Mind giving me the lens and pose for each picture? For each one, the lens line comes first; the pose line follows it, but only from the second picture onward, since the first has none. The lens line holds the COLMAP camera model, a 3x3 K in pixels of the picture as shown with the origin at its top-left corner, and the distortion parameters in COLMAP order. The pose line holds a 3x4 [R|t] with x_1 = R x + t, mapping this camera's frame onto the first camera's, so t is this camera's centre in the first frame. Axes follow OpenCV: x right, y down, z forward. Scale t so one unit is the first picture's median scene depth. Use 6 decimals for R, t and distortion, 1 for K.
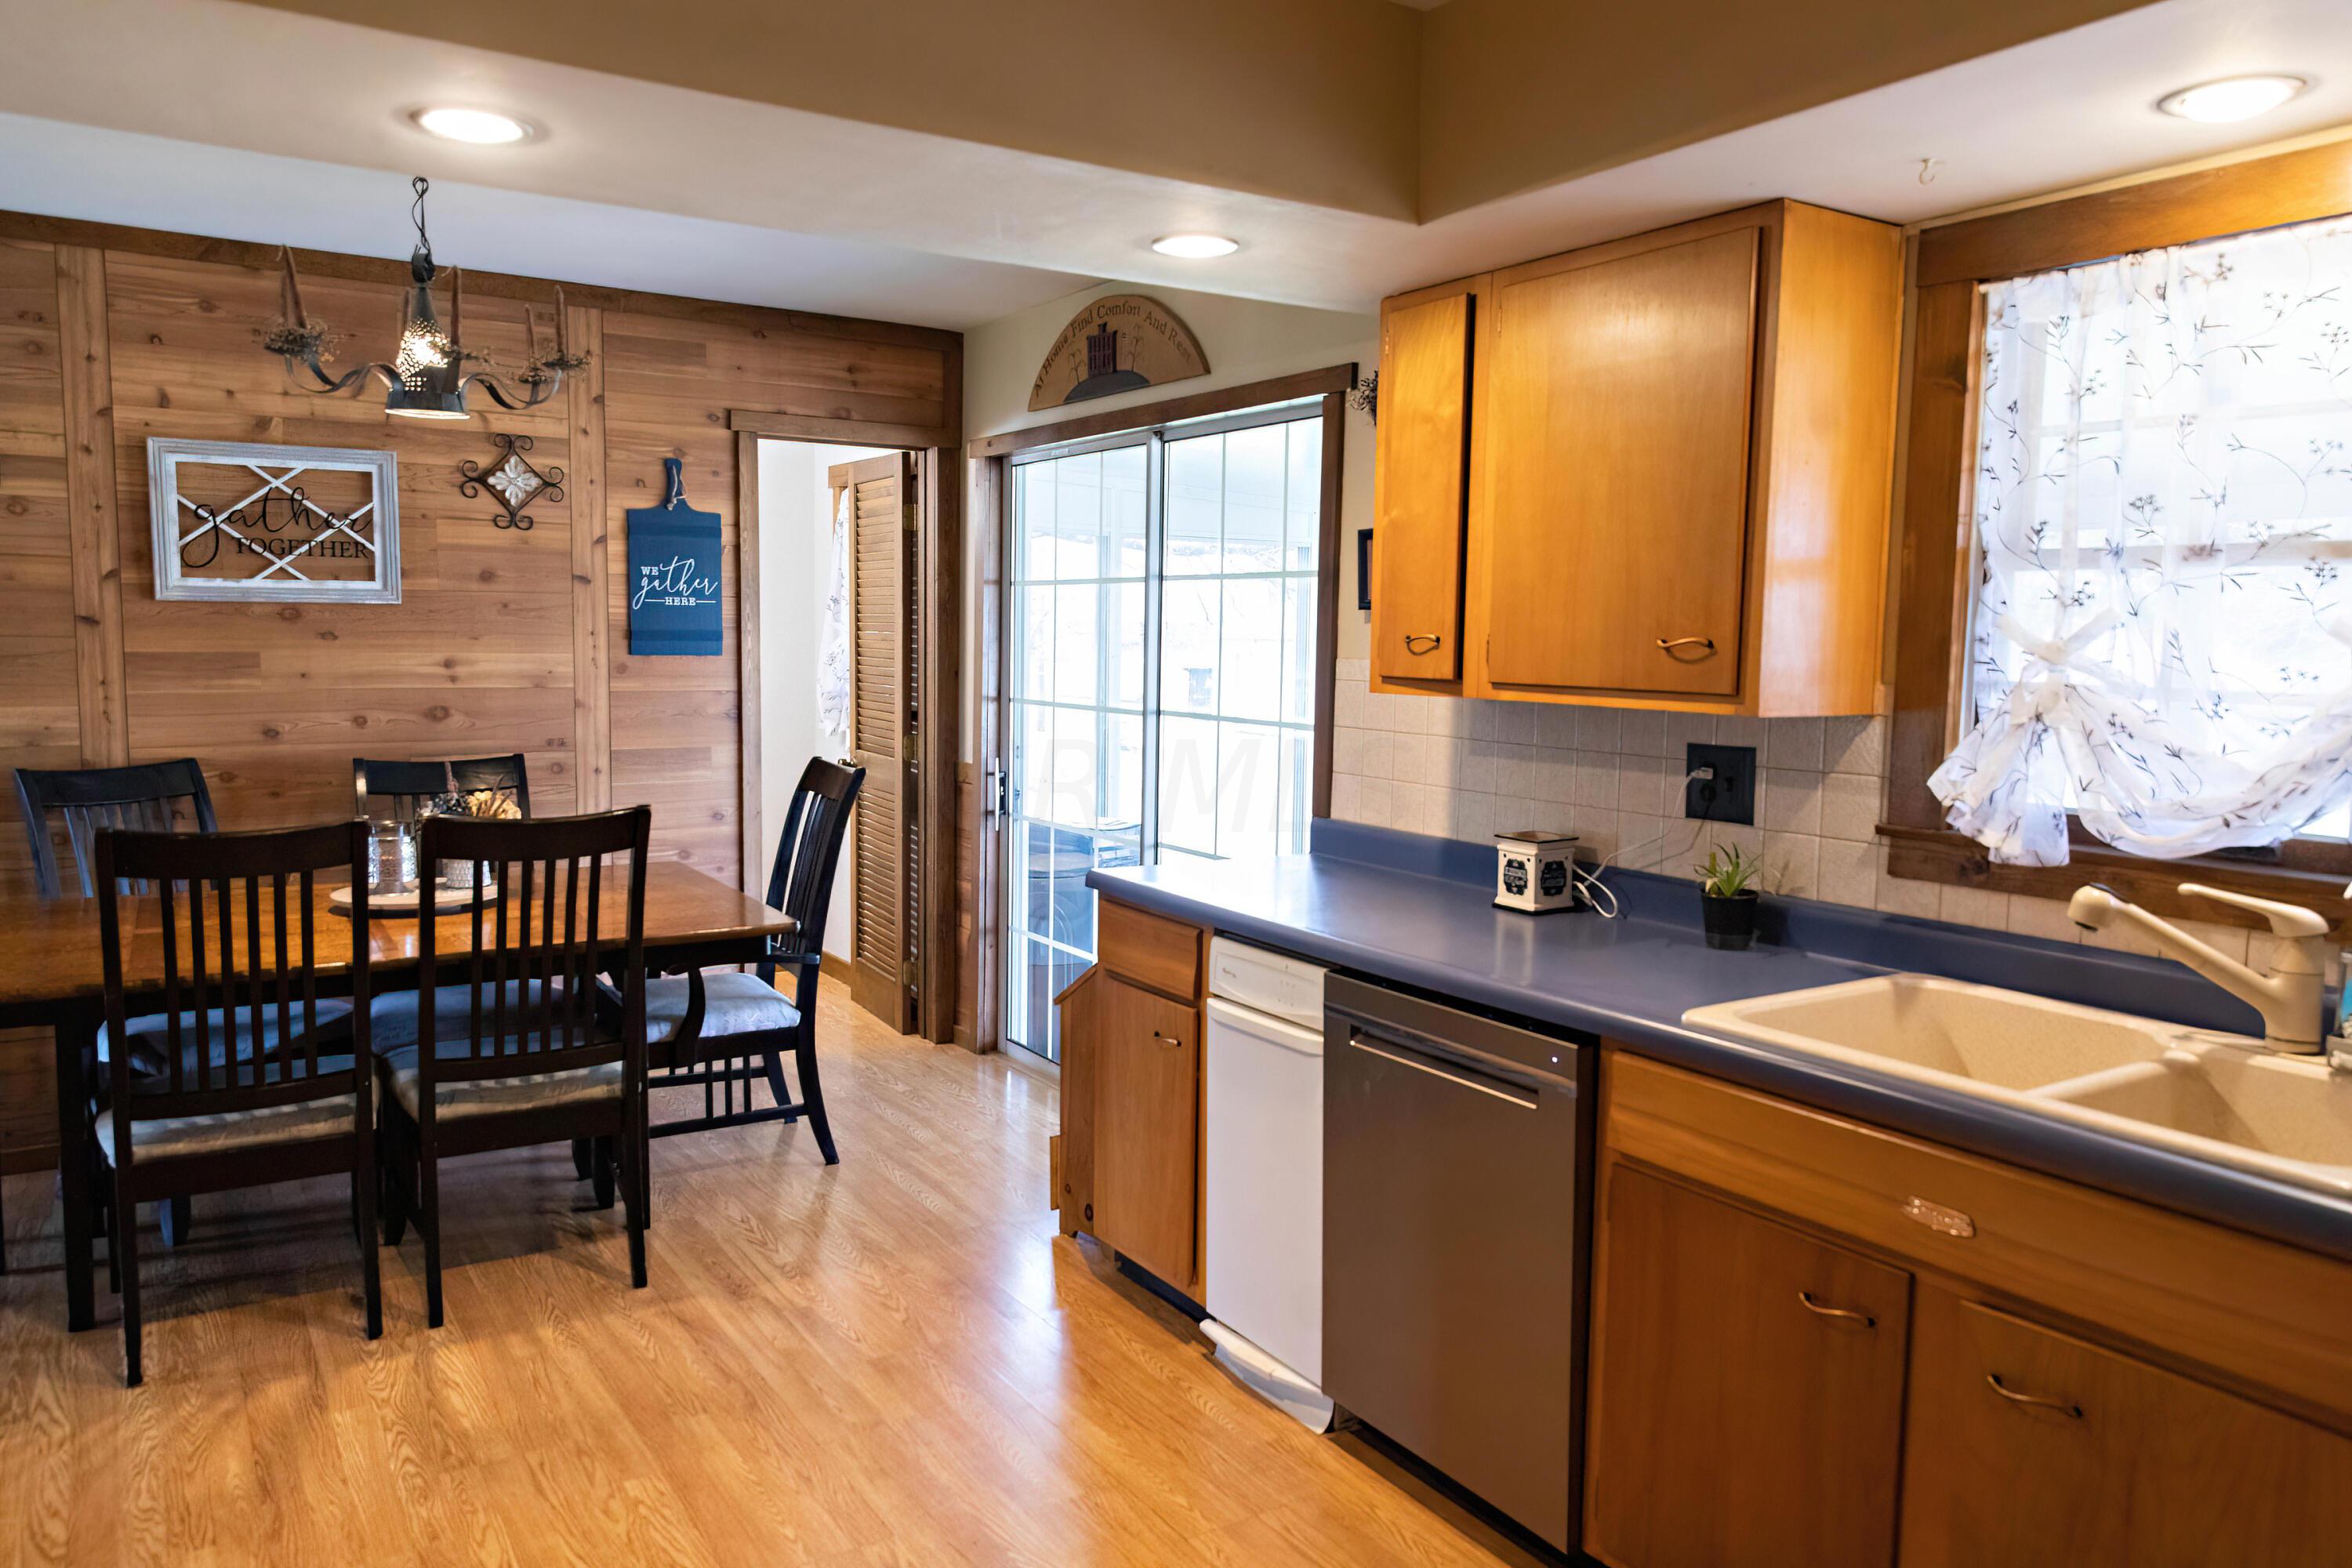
lens RADIAL K [[1617.1, 0, 1176.0], [0, 1617.1, 784.0], [0, 0, 1]] dist [0.018865, -0.002619]
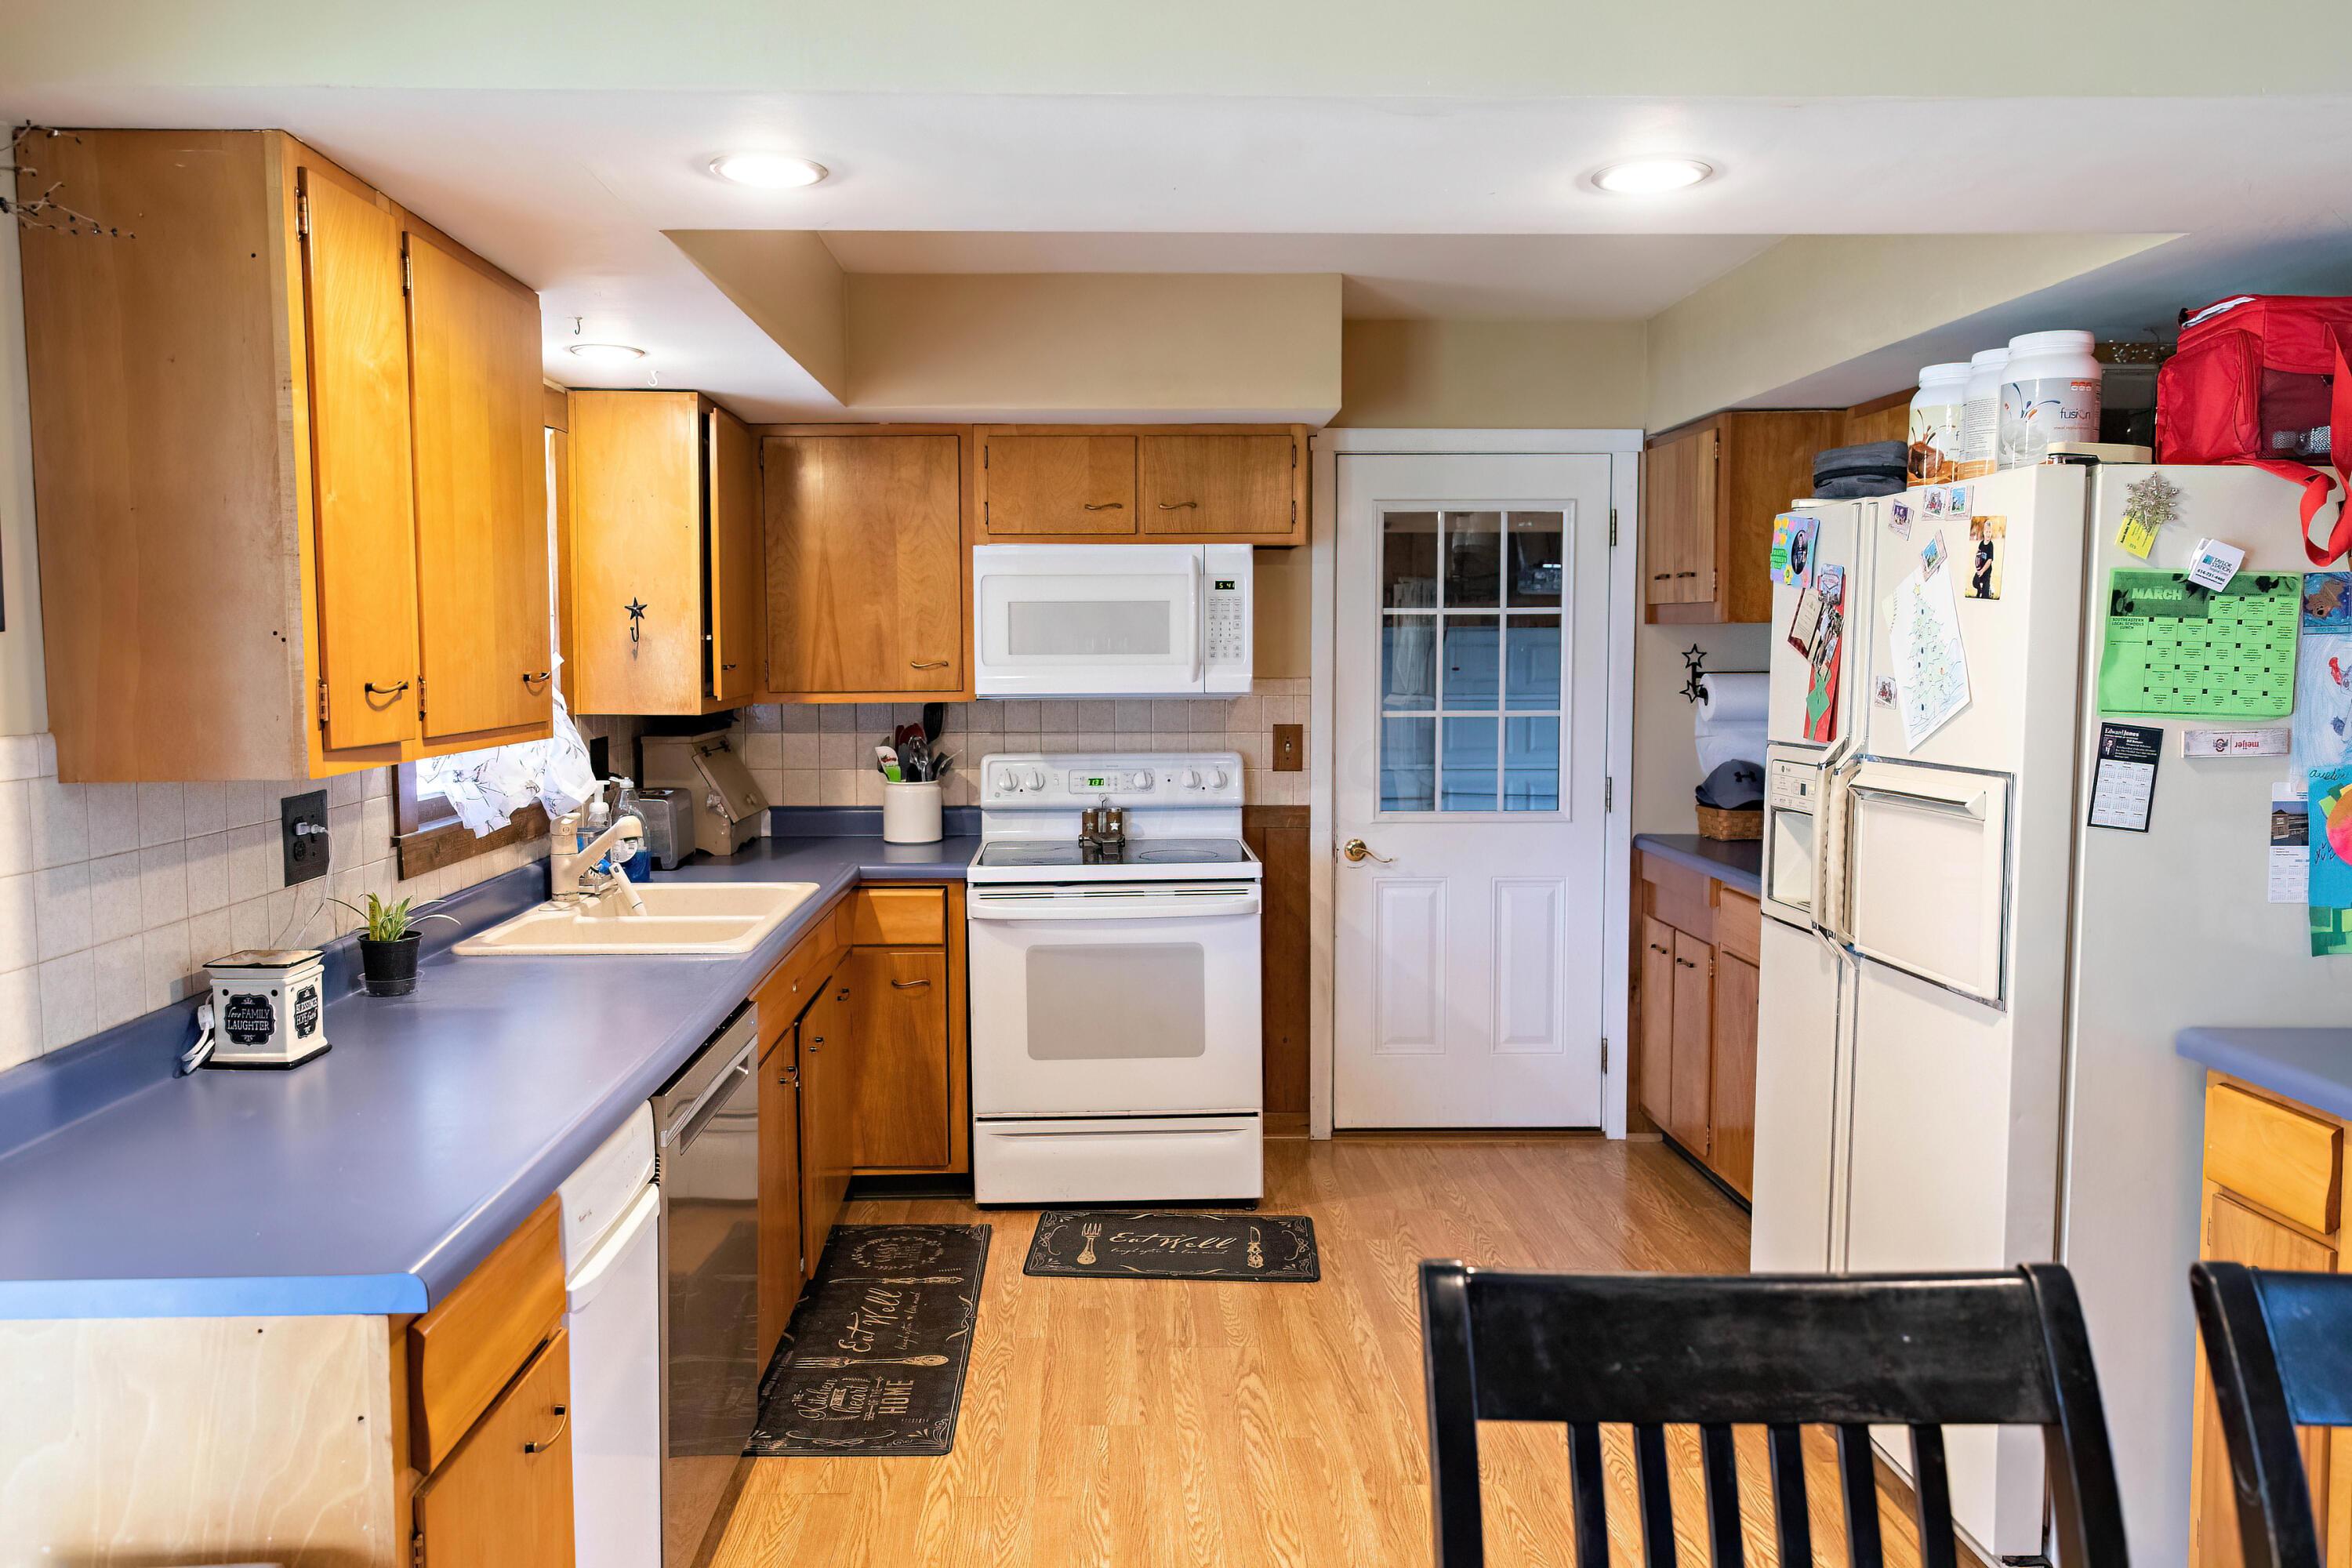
lens RADIAL K [[1647.7, 0, 1136.4], [0, 1647.7, 754.4], [0, 0, 1]] dist [0.000429, -0.002492]
pose [[-0.856459, -0.047611, 0.514014, -0.490280], [0.037956, 0.987234, 0.154686, -0.159180], [-0.514817, 0.151992, -0.843719, 1.445593]]
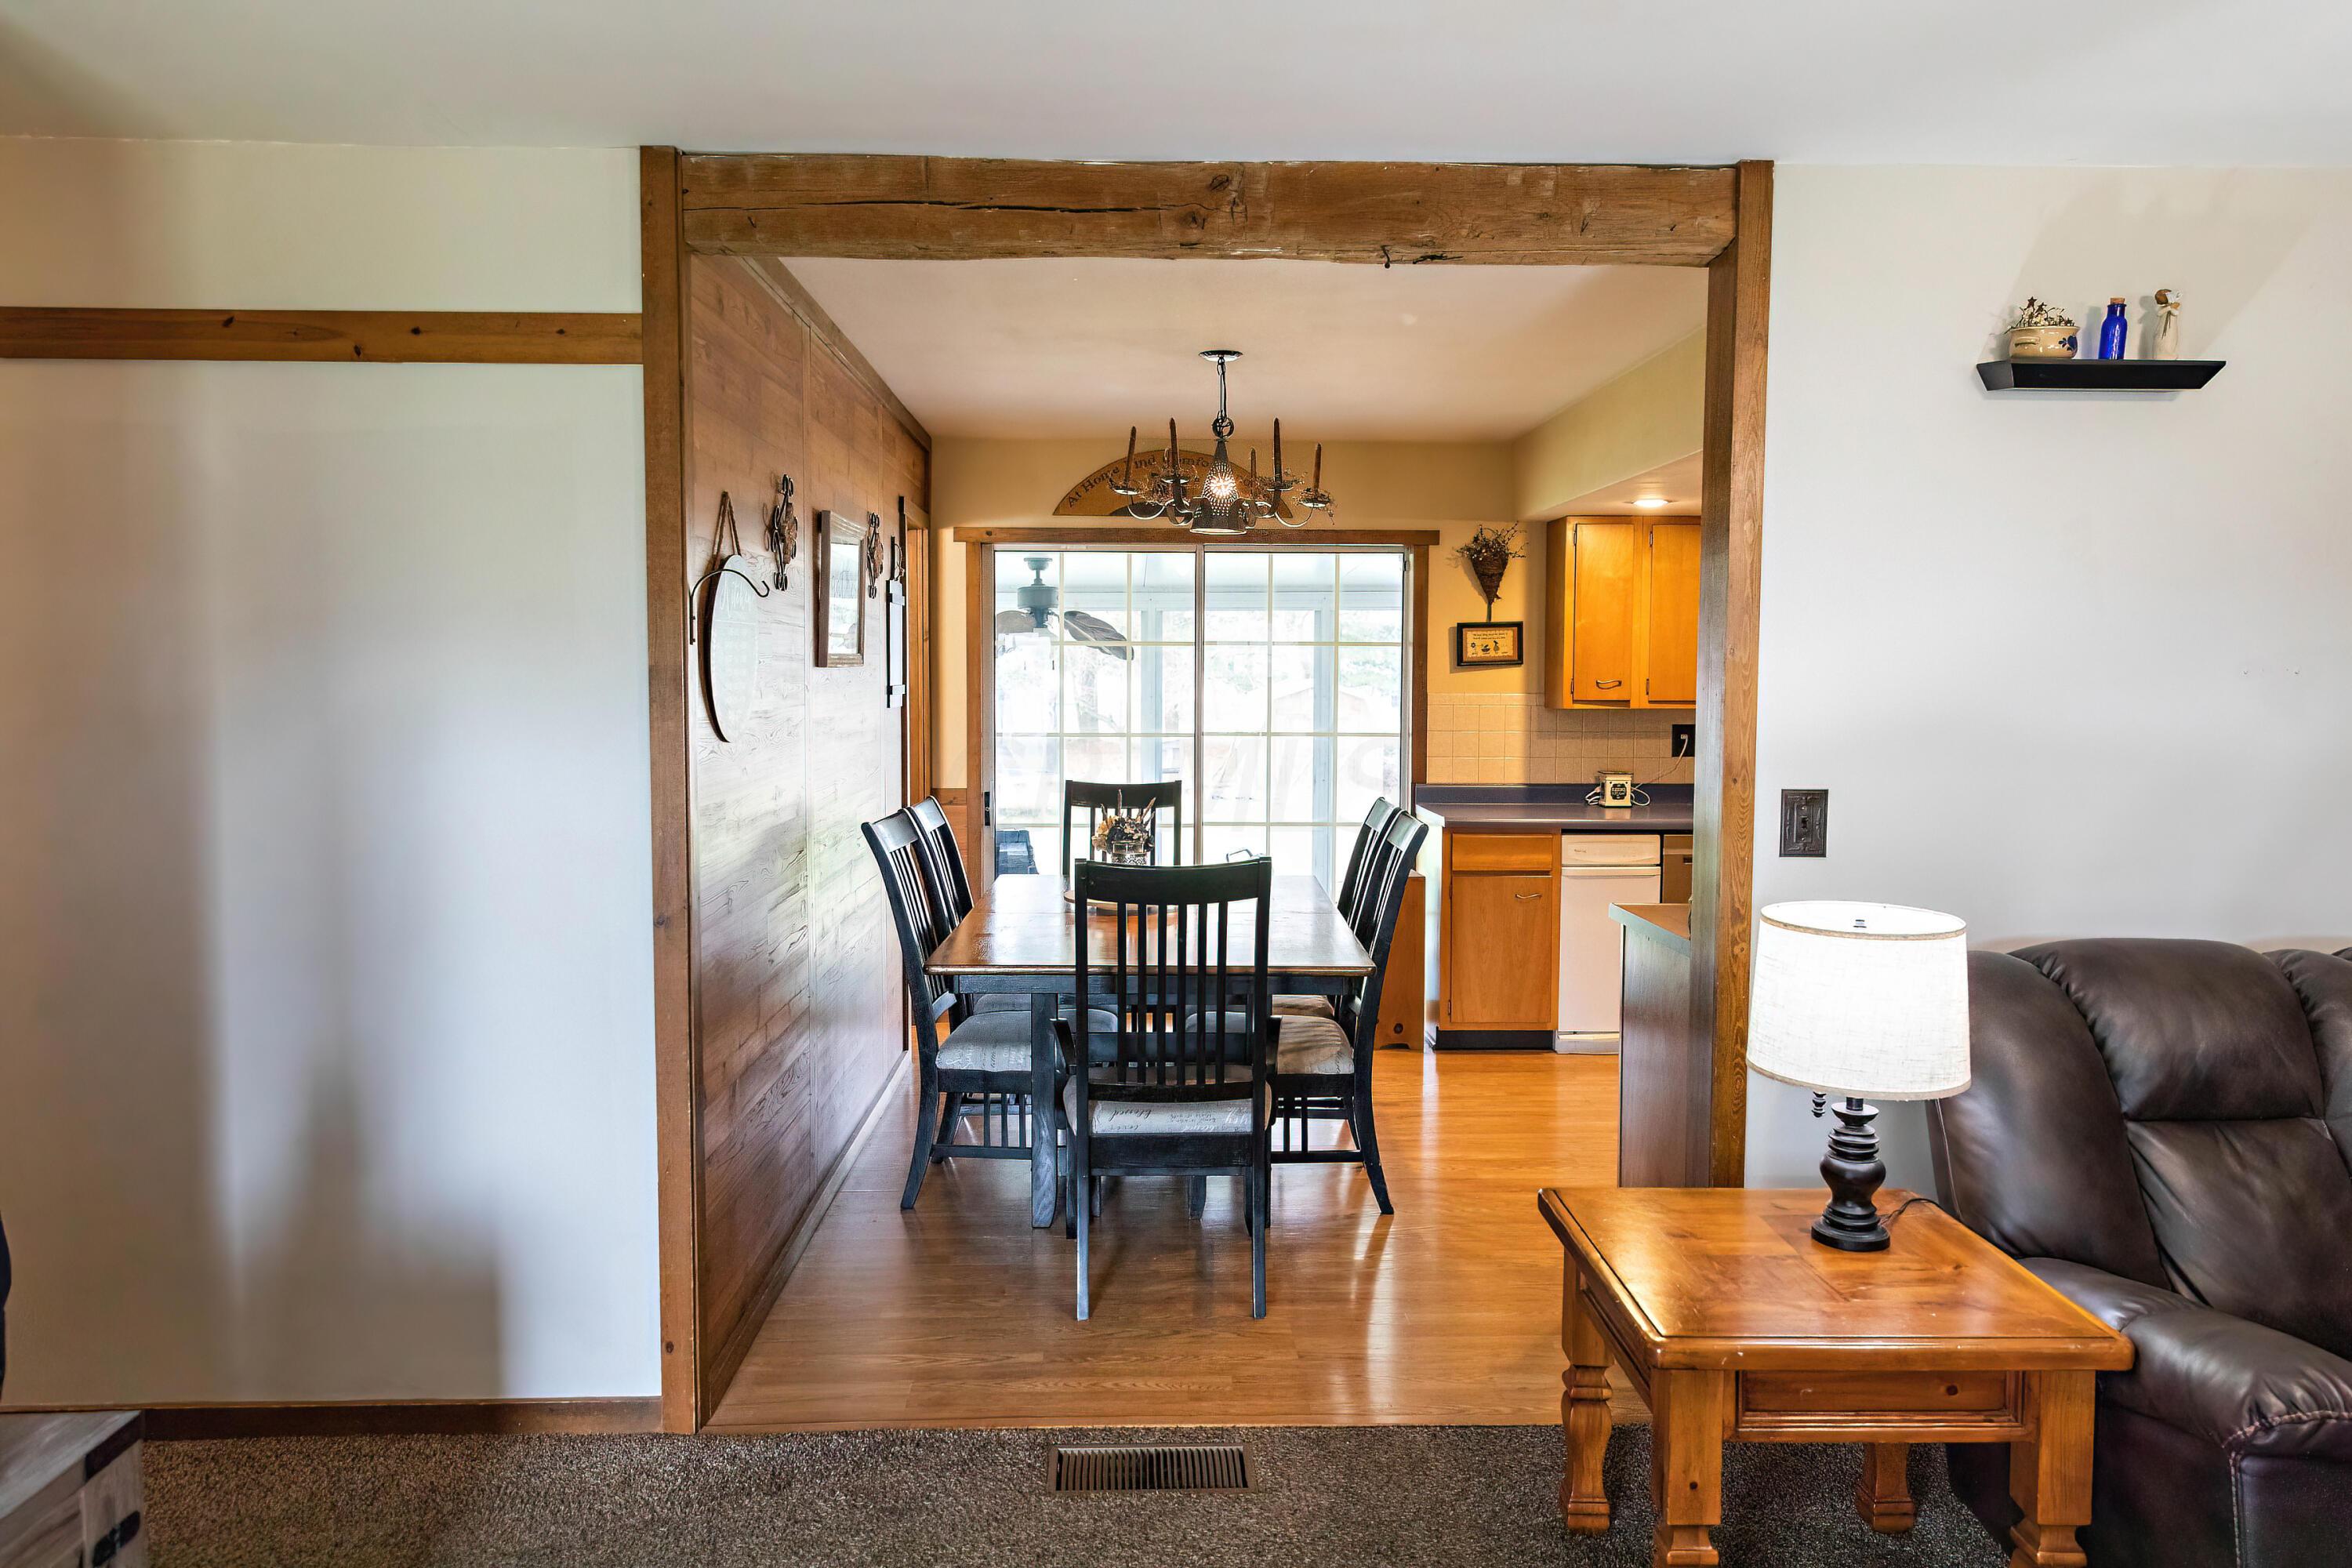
lens RADIAL K [[1617.1, 0, 1176.0], [0, 1617.1, 784.0], [0, 0, 1]] dist [0.018865, -0.002619]
pose [[0.511672, -0.073690, 0.856015, -1.971554], [0.086065, 0.995700, 0.034270, -0.078703], [-0.854859, 0.056138, 0.515814, 0.404175]]
